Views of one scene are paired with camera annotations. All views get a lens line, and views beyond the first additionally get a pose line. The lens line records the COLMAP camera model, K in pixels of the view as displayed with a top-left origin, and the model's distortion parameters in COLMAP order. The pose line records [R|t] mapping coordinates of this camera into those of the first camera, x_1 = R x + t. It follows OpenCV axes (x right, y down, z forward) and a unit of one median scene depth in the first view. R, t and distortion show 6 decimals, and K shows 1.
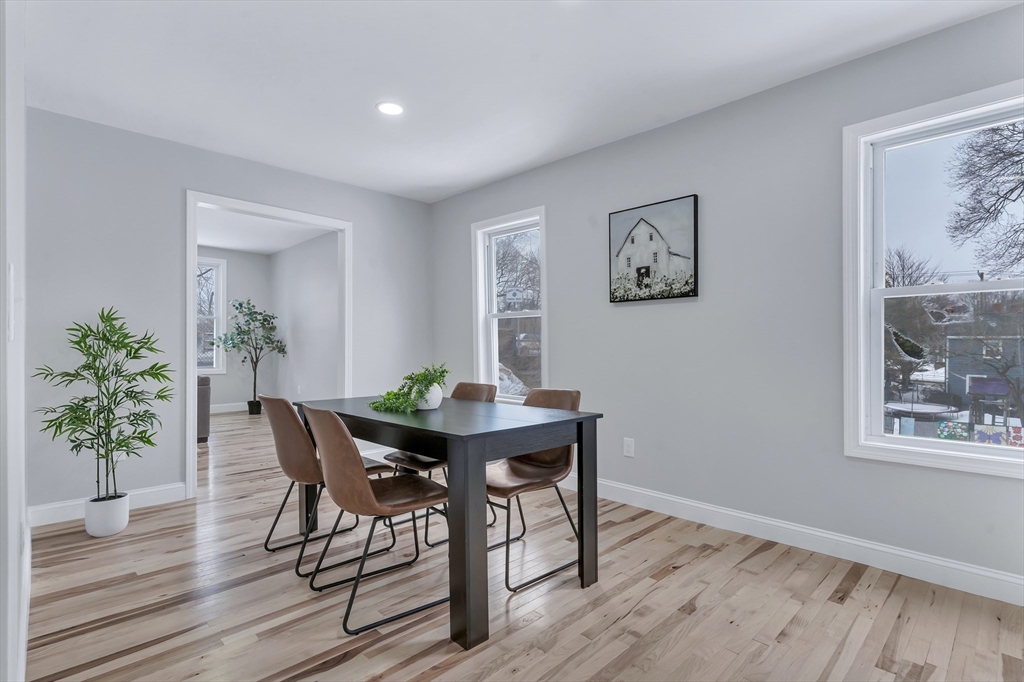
lens RADIAL K [[493.4, 0, 511.4], [0, 493.4, 348.2], [0, 0, 1]] dist [0.003932, -0.001197]
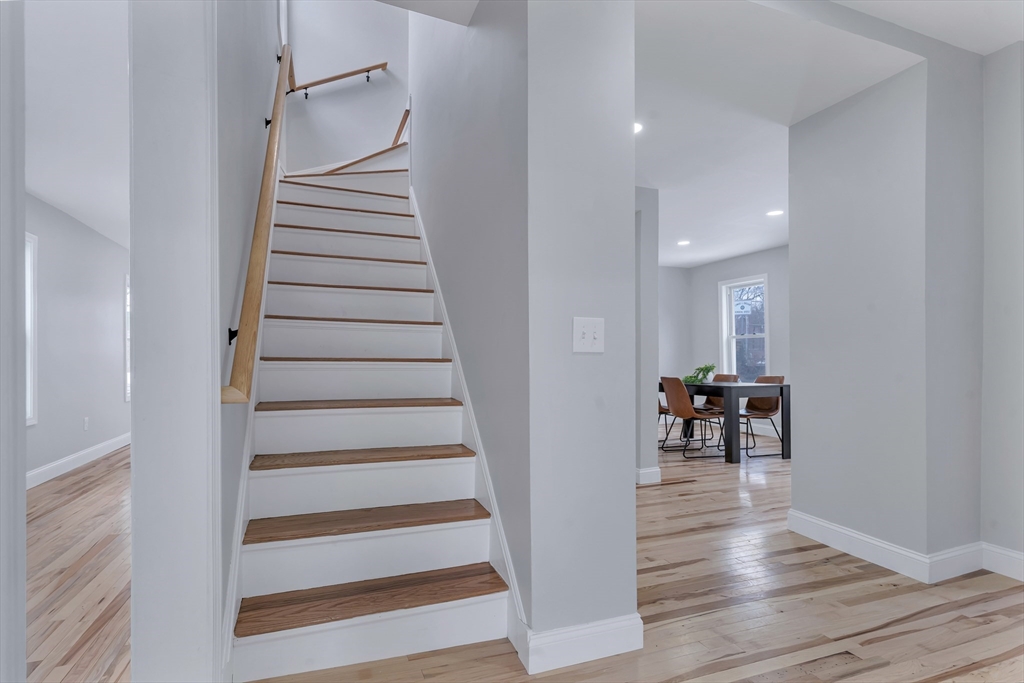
lens RADIAL K [[493.4, 0, 516.1], [0, 493.4, 357.4], [0, 0, 1]] dist [0.003932, -0.001197]
pose [[0.912872, -0.002135, -0.408240, -0.043089], [-0.000396, 0.999981, -0.006114, 0.019929], [0.408246, 0.005743, 0.912854, -1.351877]]
